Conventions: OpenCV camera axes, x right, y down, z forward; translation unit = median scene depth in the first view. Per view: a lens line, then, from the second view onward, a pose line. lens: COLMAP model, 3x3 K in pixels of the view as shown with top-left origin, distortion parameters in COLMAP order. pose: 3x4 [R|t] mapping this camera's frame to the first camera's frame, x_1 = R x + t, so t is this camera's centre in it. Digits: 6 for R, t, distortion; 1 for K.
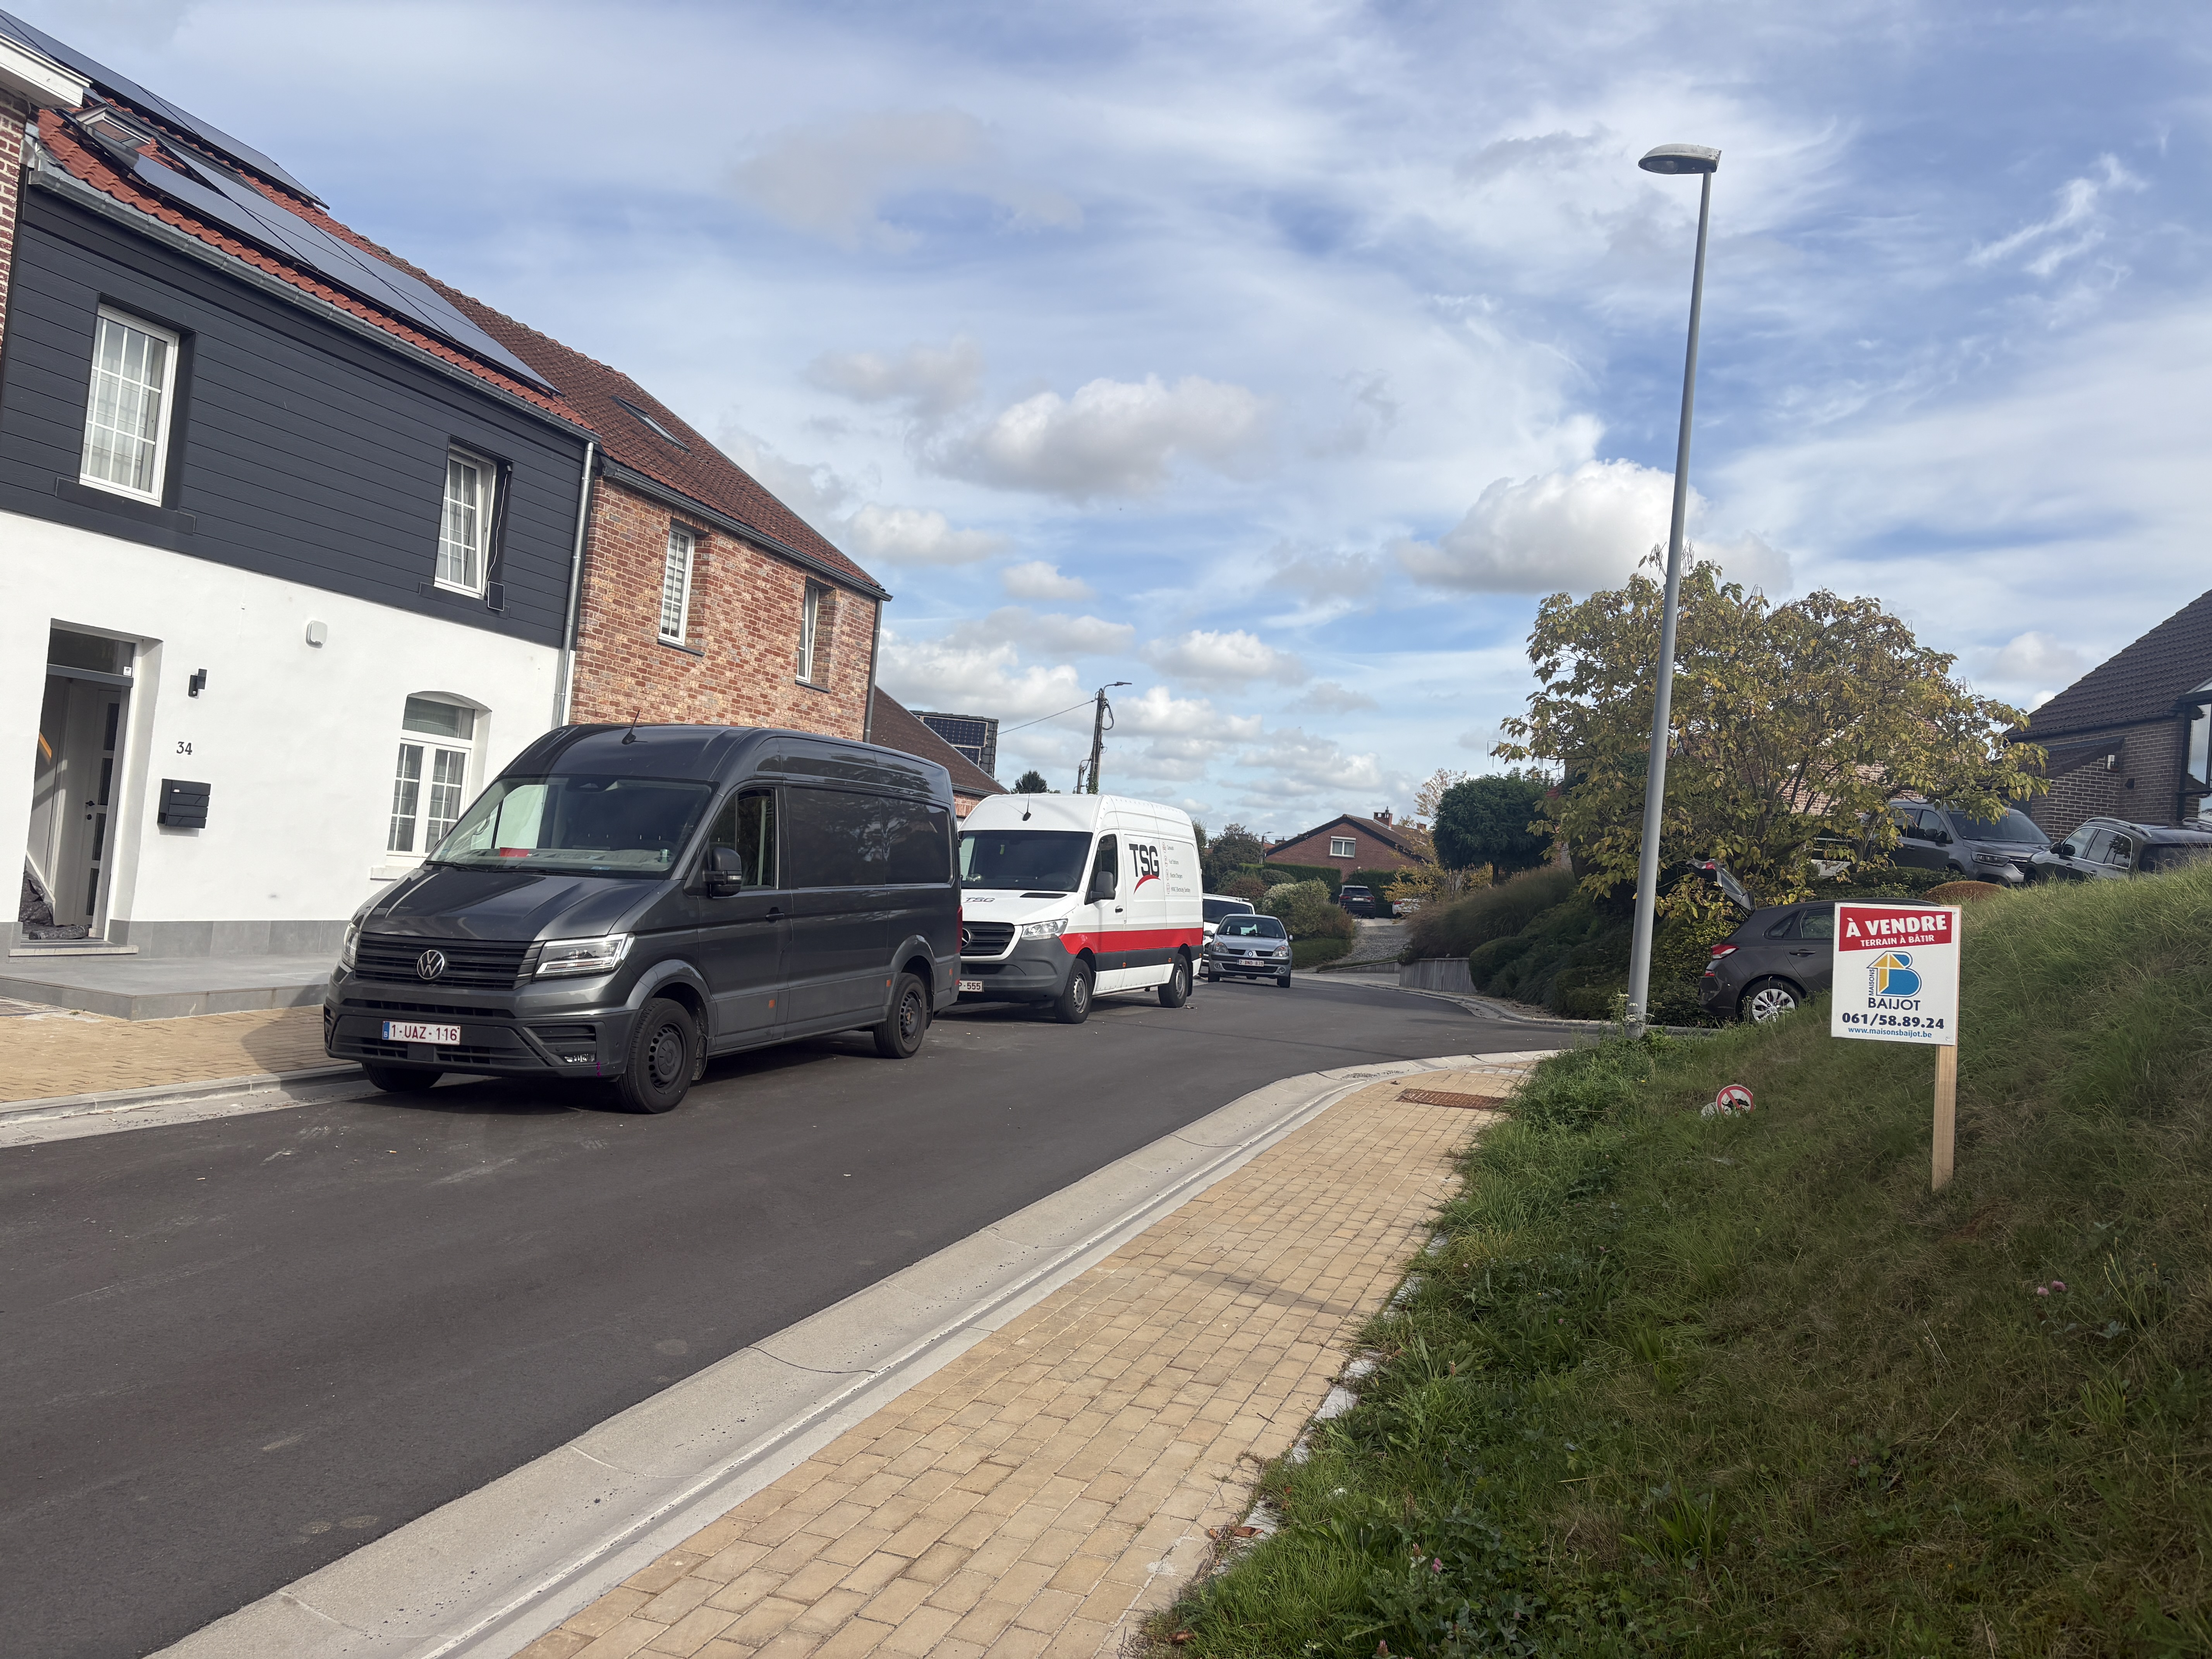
lens RADIAL K [[1675.7, 0, 1106.0], [0, 1675.7, 829.5], [0, 0, 1]] dist [0.085759, -0.077619]
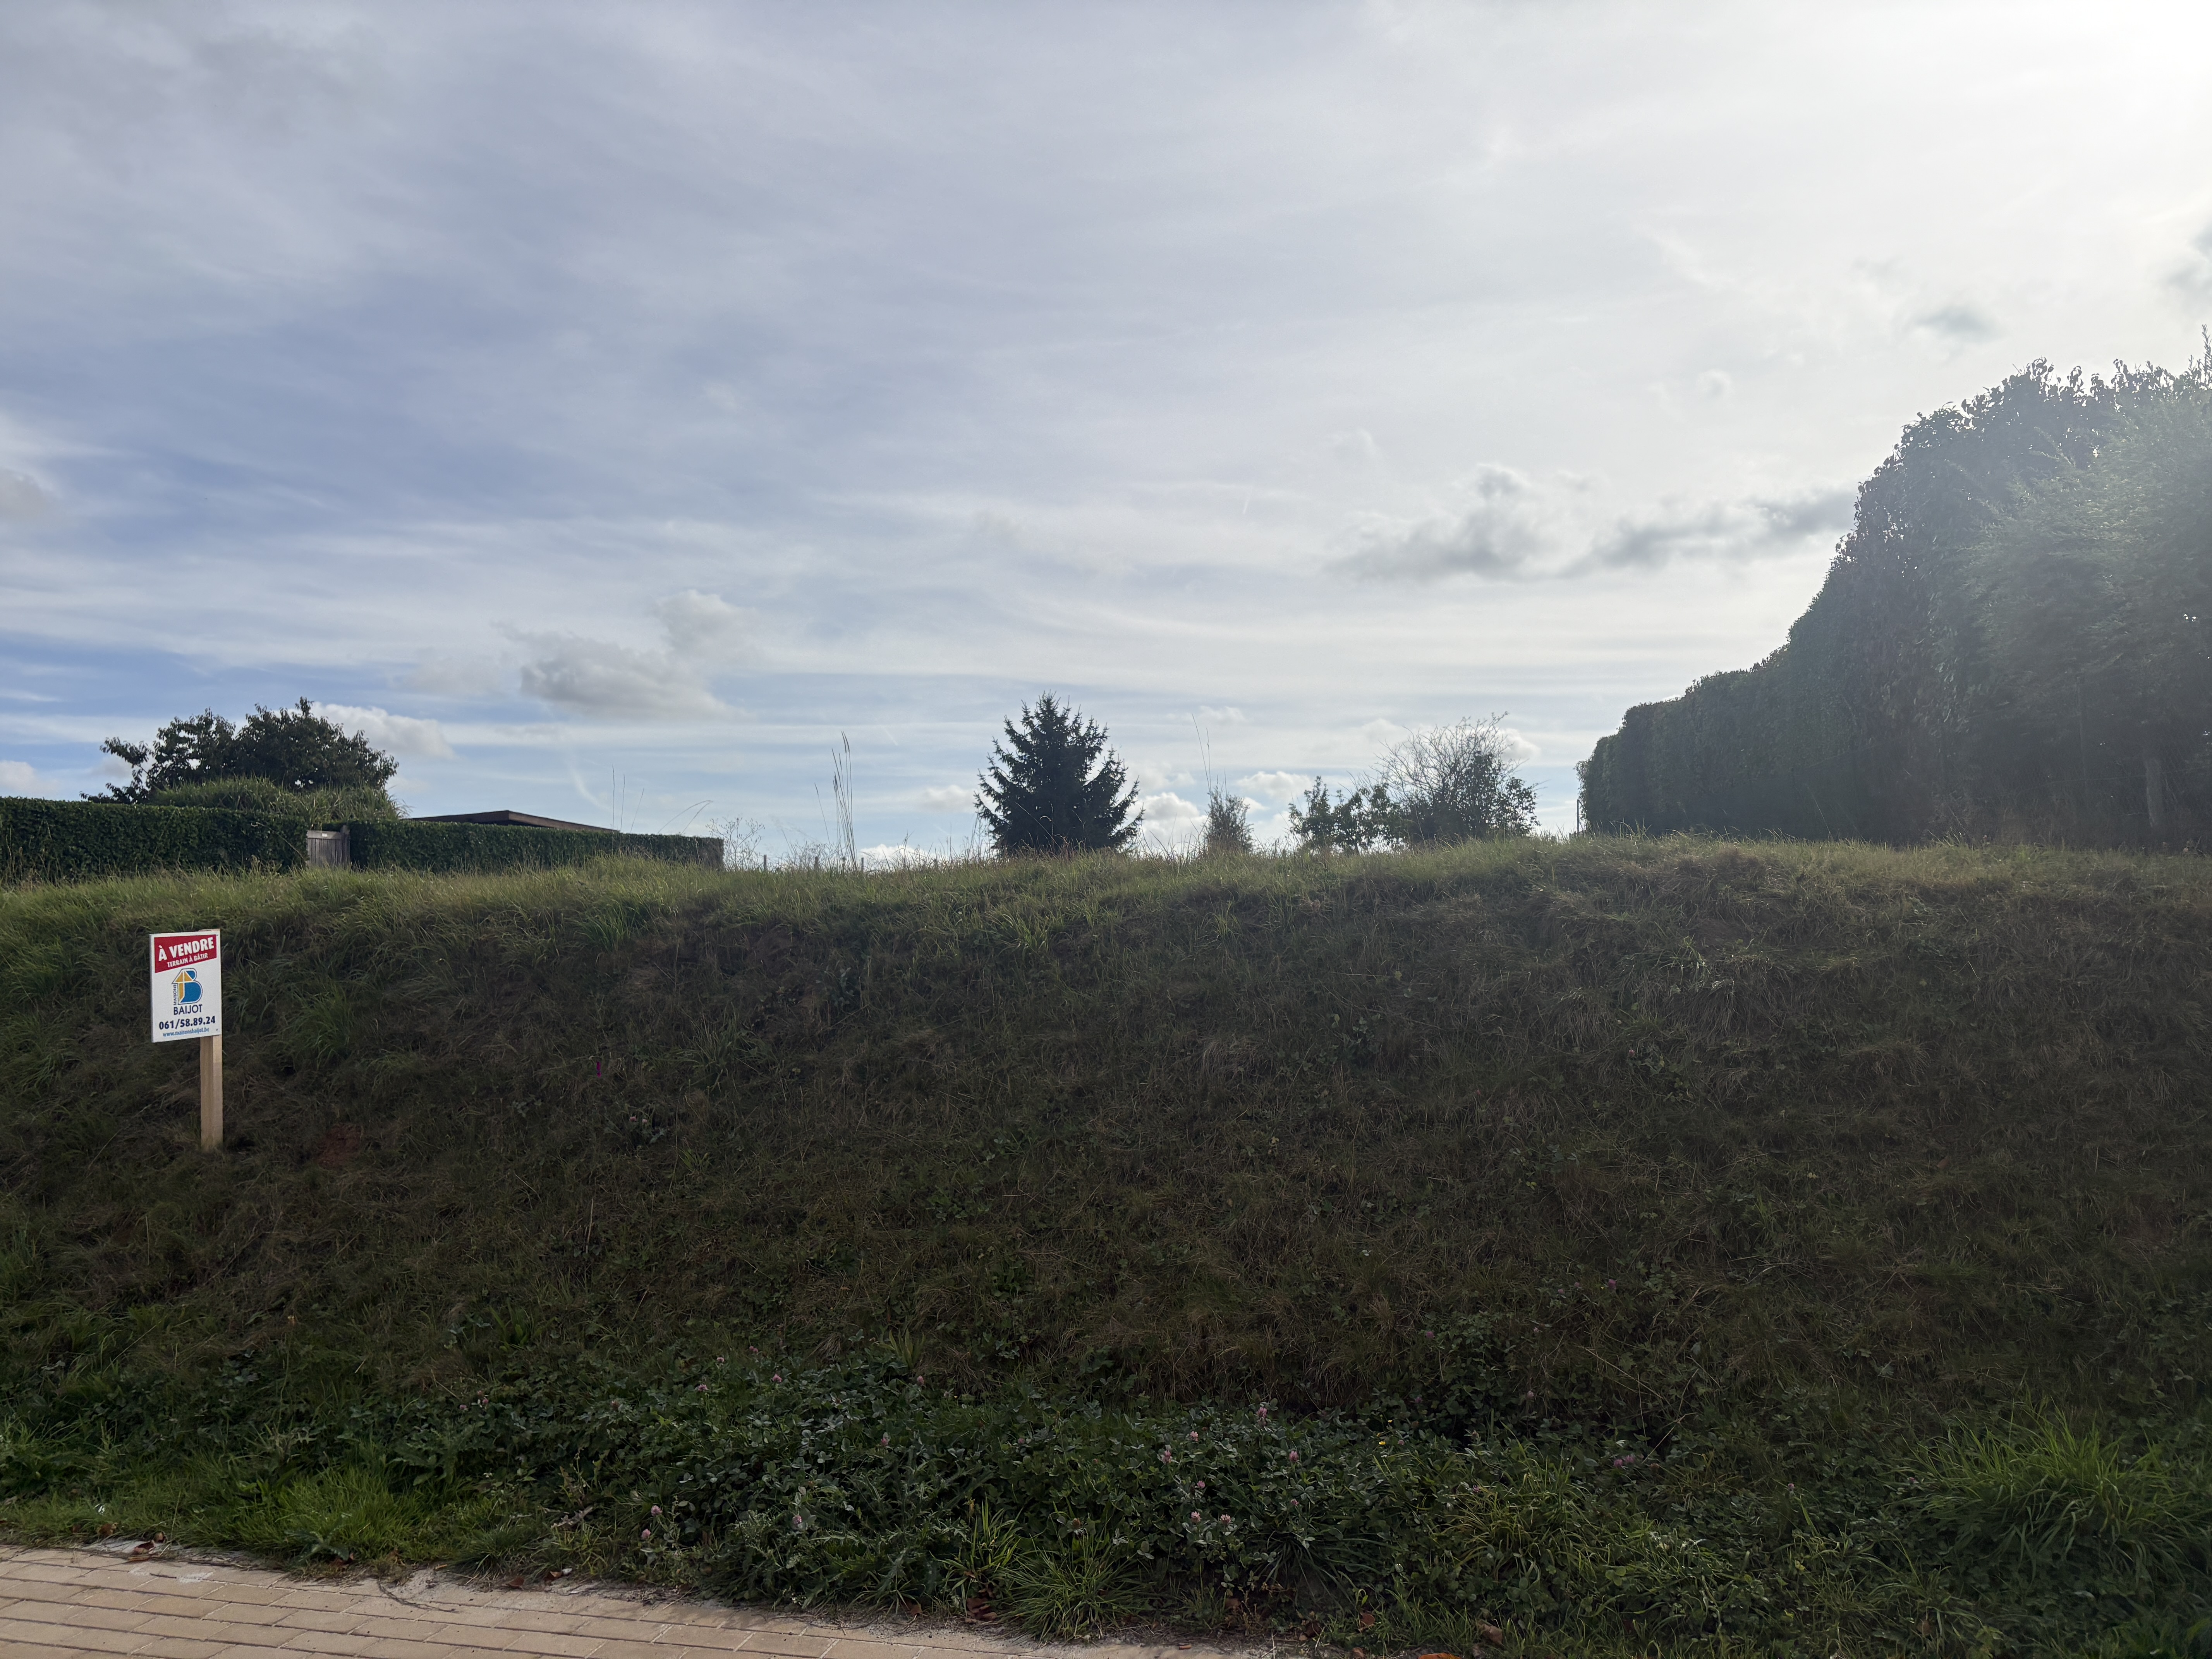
lens RADIAL K [[1675.7, 0, 1106.0], [0, 1675.7, 829.5], [0, 0, 1]] dist [0.085759, -0.077619]
pose [[-0.023936, -0.011552, 0.999647, -0.837225], [0.001493, 0.999932, 0.011591, -0.046927], [-0.999712, 0.001770, -0.023917, 0.337391]]
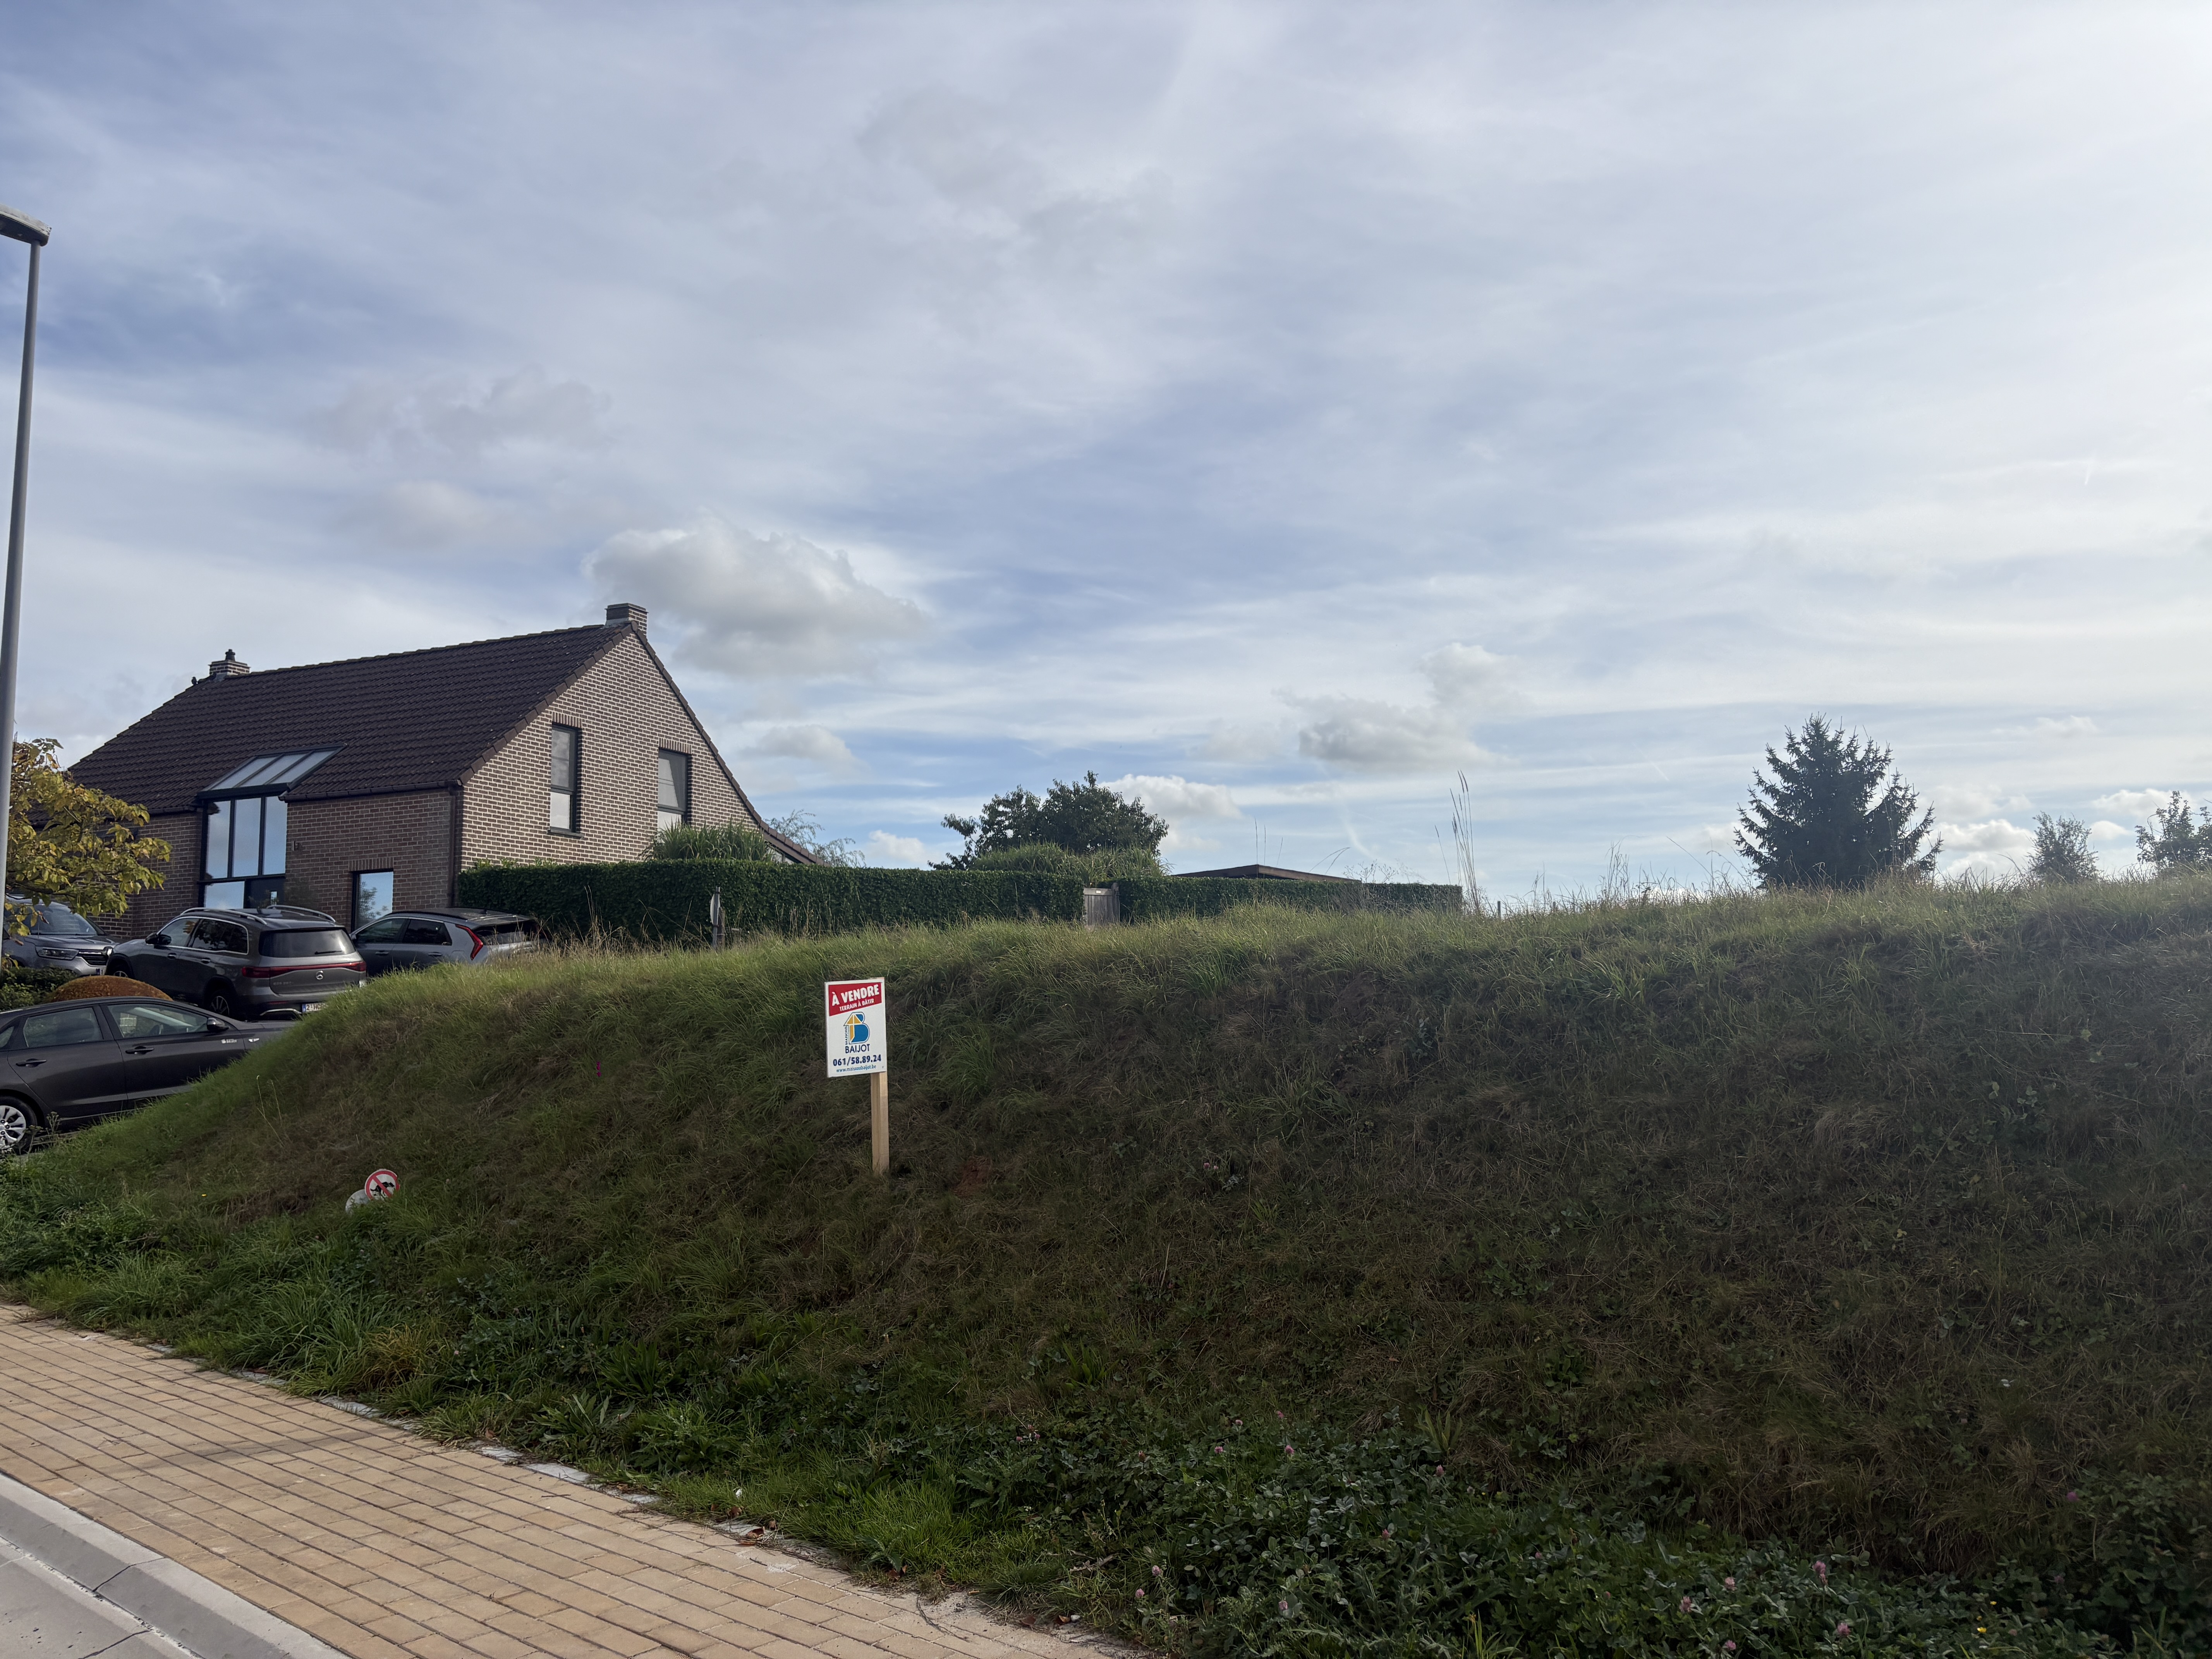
lens RADIAL K [[1675.7, 0, 1106.0], [0, 1675.7, 829.5], [0, 0, 1]] dist [0.085759, -0.077619]
pose [[0.410909, 0.007877, 0.911642, -0.761125], [0.036343, 0.999026, -0.025013, -0.041188], [-0.910951, 0.043410, 0.410223, 0.207354]]
